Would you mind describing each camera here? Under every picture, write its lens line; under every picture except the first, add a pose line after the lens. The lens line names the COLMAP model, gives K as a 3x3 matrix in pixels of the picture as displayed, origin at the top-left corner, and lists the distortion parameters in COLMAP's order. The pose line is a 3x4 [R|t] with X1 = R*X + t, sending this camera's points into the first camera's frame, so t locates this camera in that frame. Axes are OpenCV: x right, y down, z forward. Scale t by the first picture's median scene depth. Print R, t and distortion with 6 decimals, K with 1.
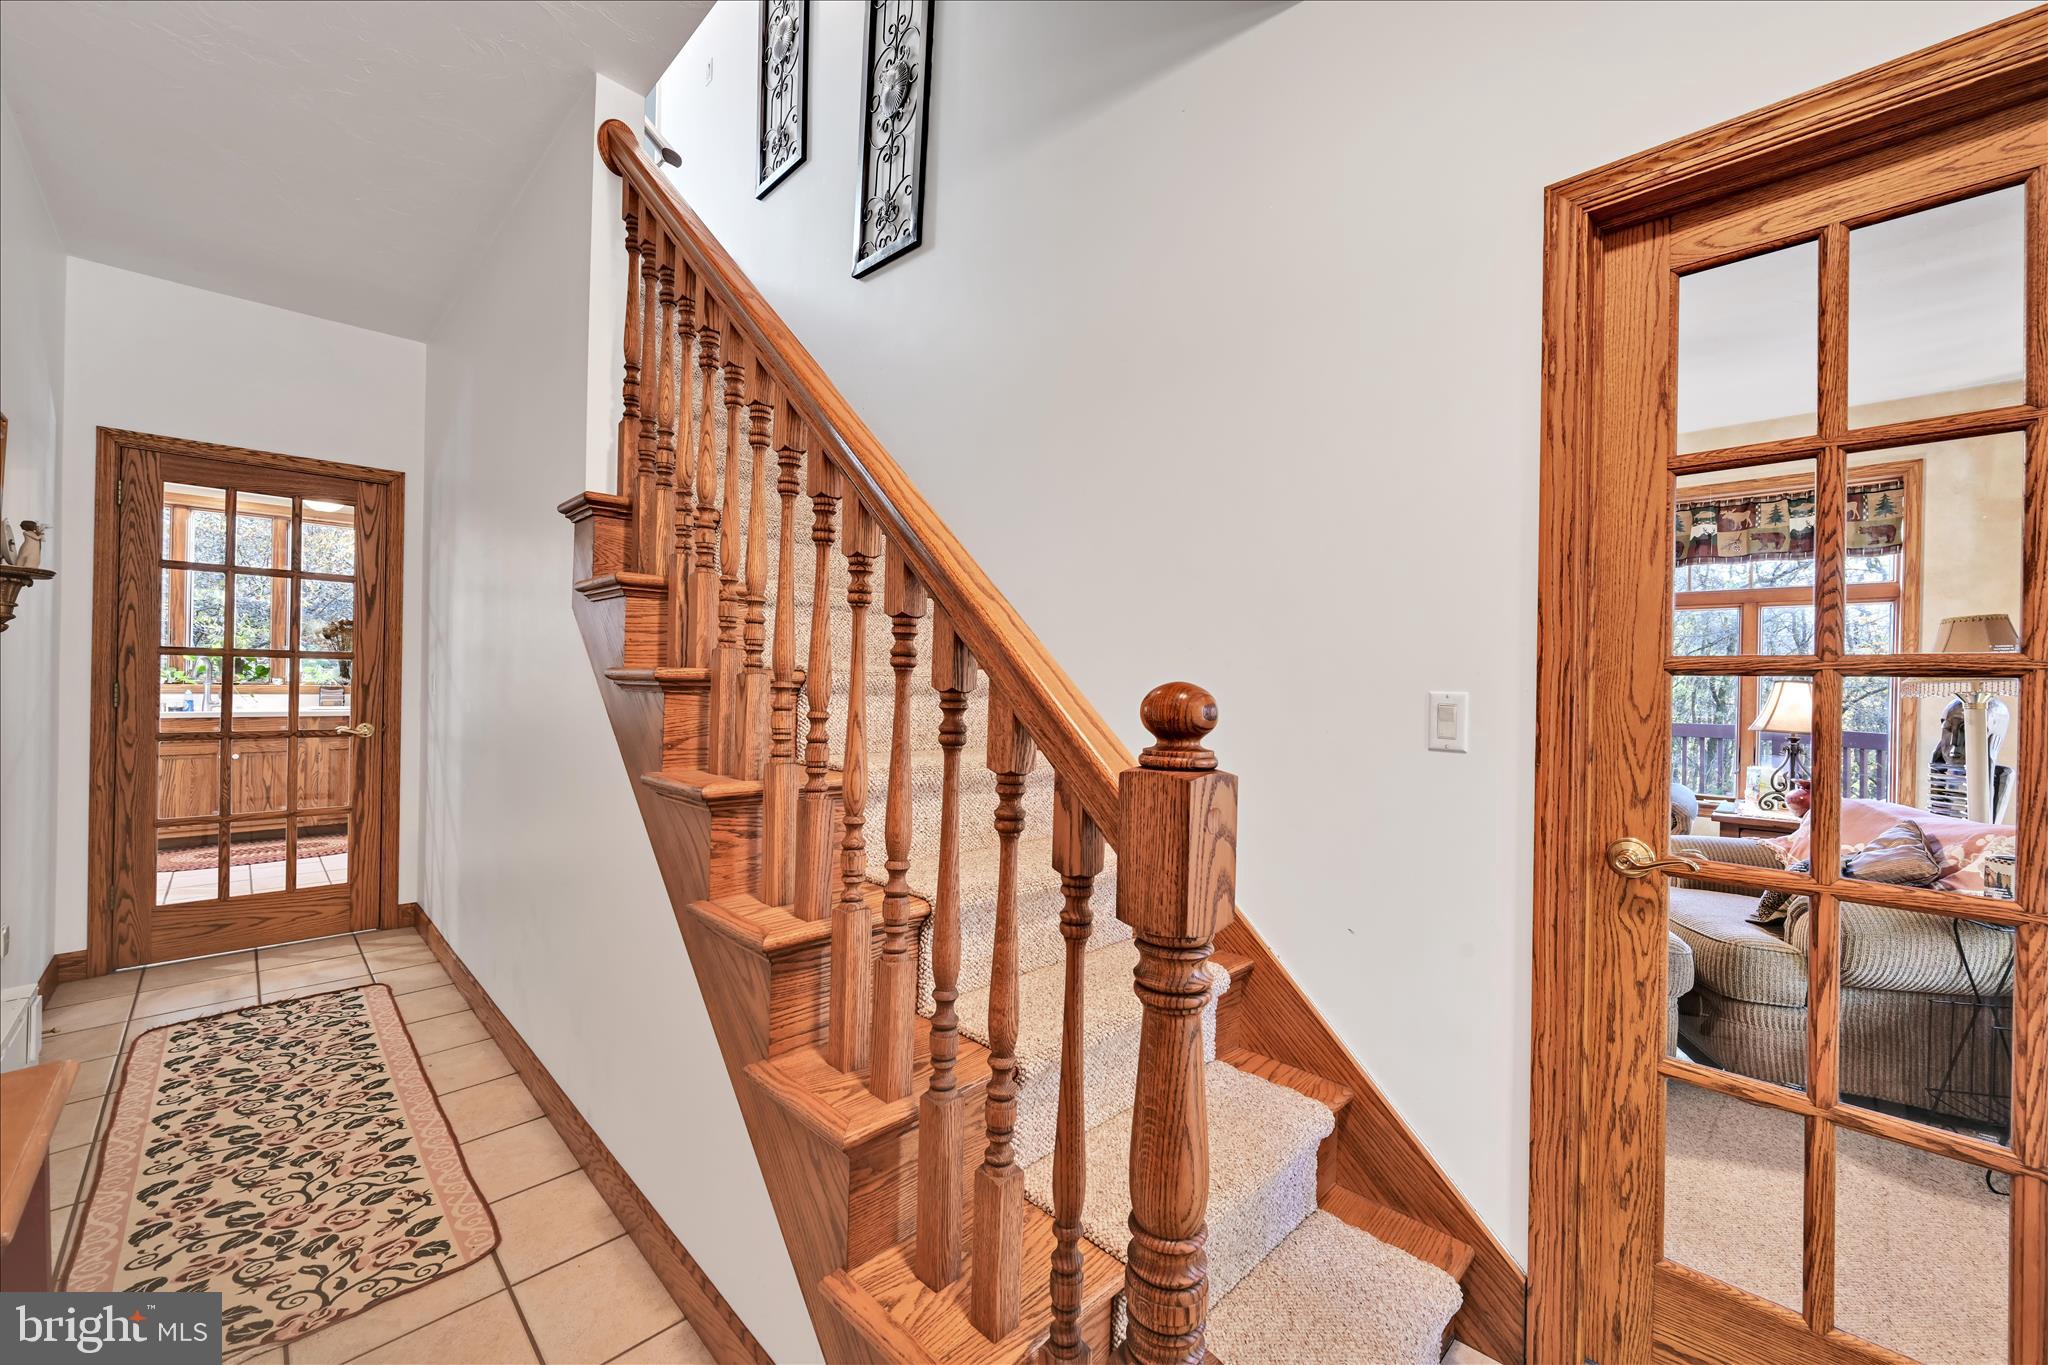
lens RADIAL K [[824.5, 0, 1024.0], [0, 824.5, 682.5], [0, 0, 1]] dist [-0.000825, -0.000077]
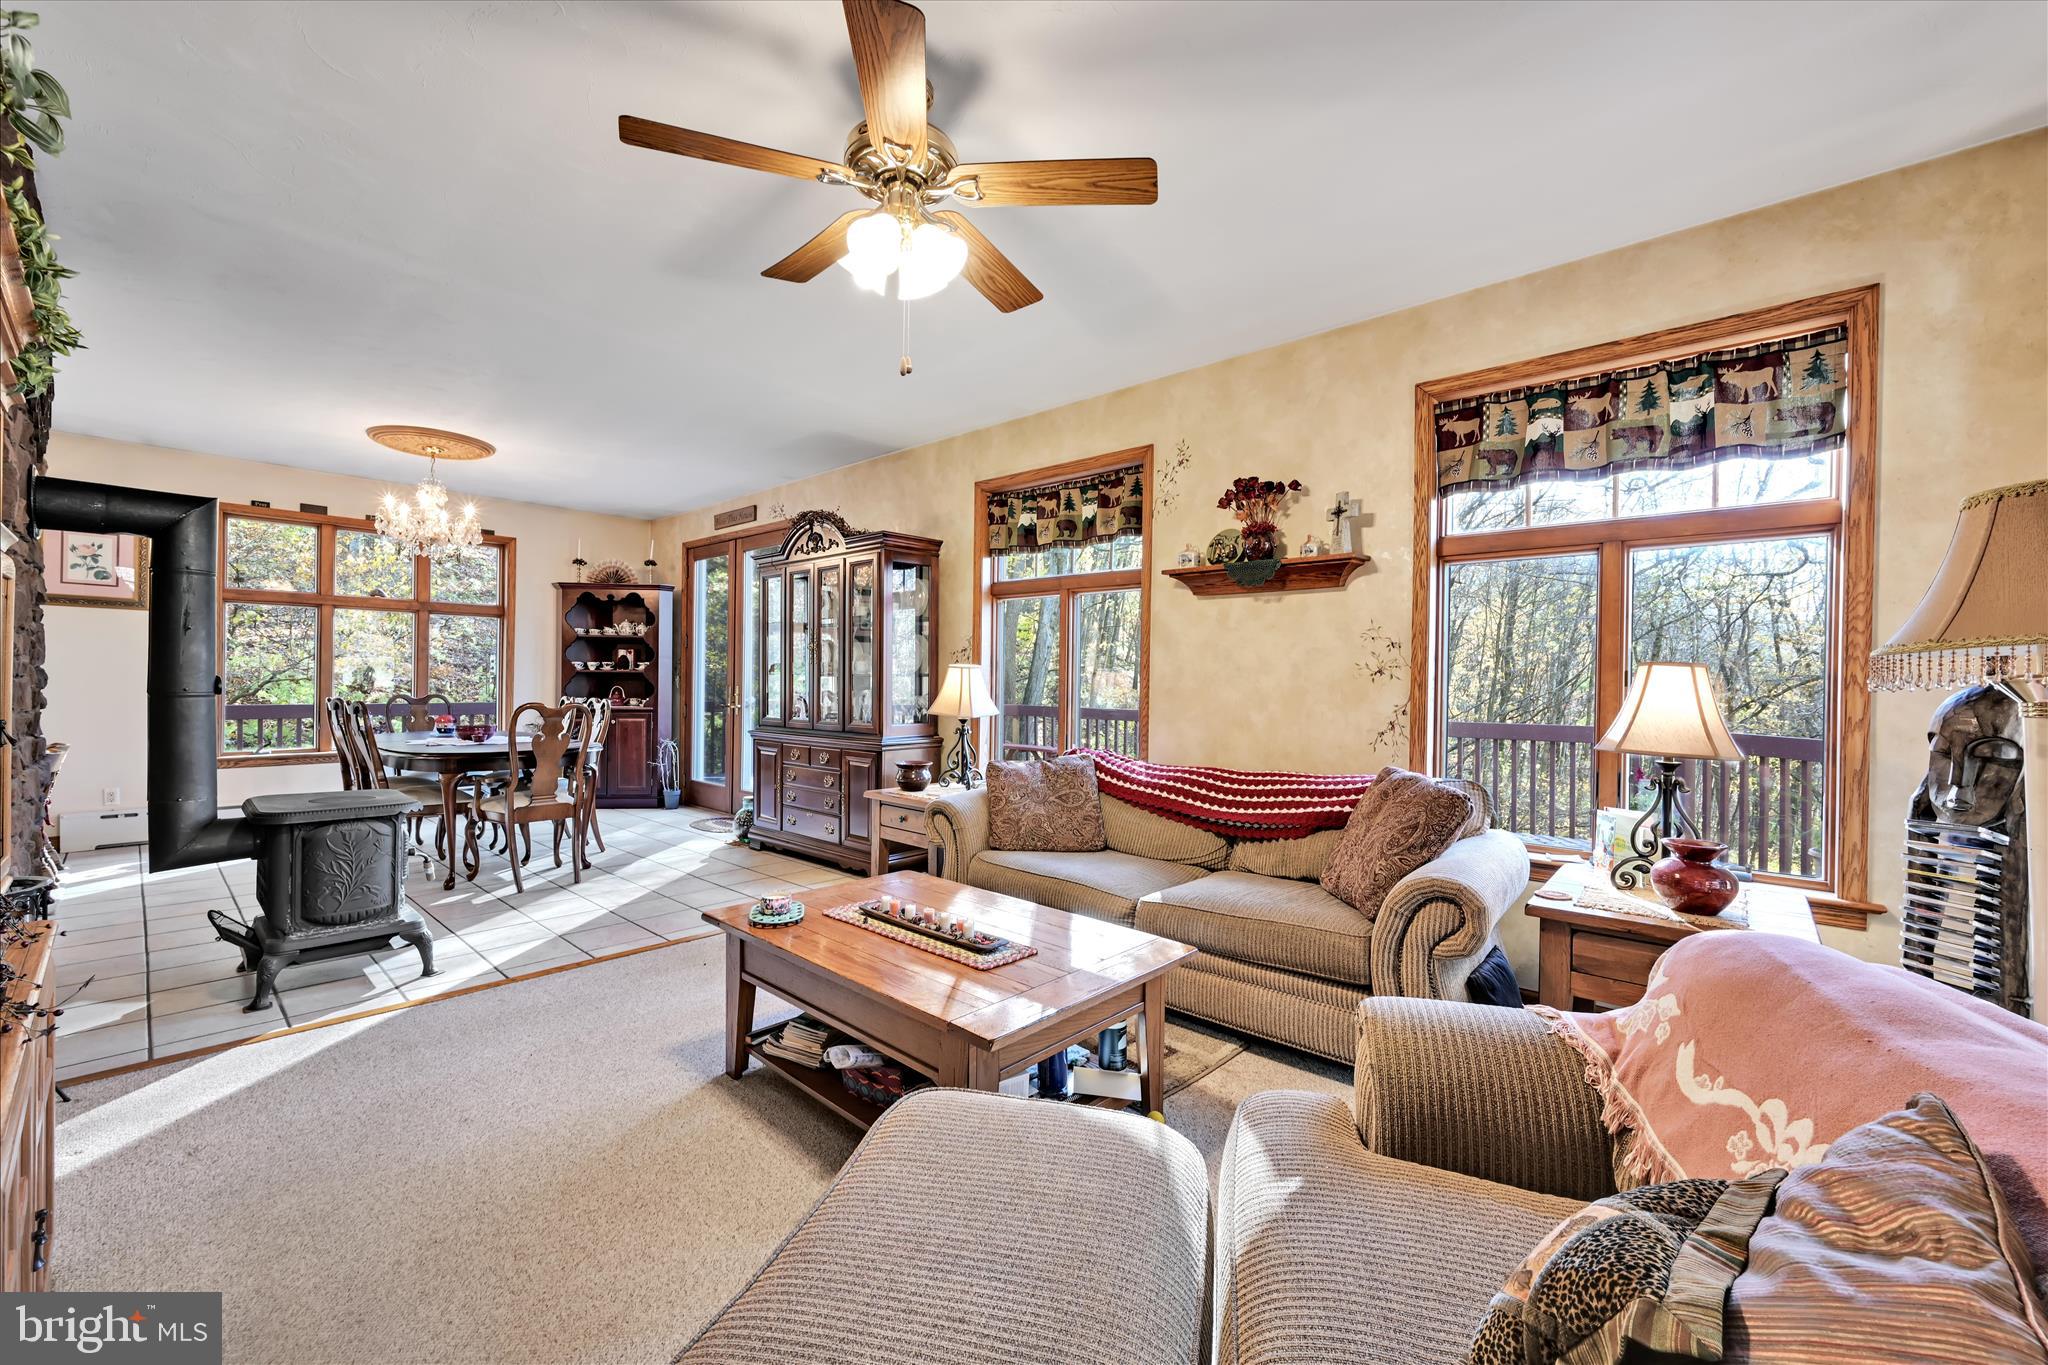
lens RADIAL K [[837.5, 0, 1024.0], [0, 837.5, 682.5], [0, 0, 1]] dist [-0.000765, -0.000246]
pose [[0.998334, -0.002676, 0.057636, 0.436492], [0.002603, 0.999996, 0.001340, 0.008728], [-0.057640, -0.001188, 0.998337, 0.428275]]
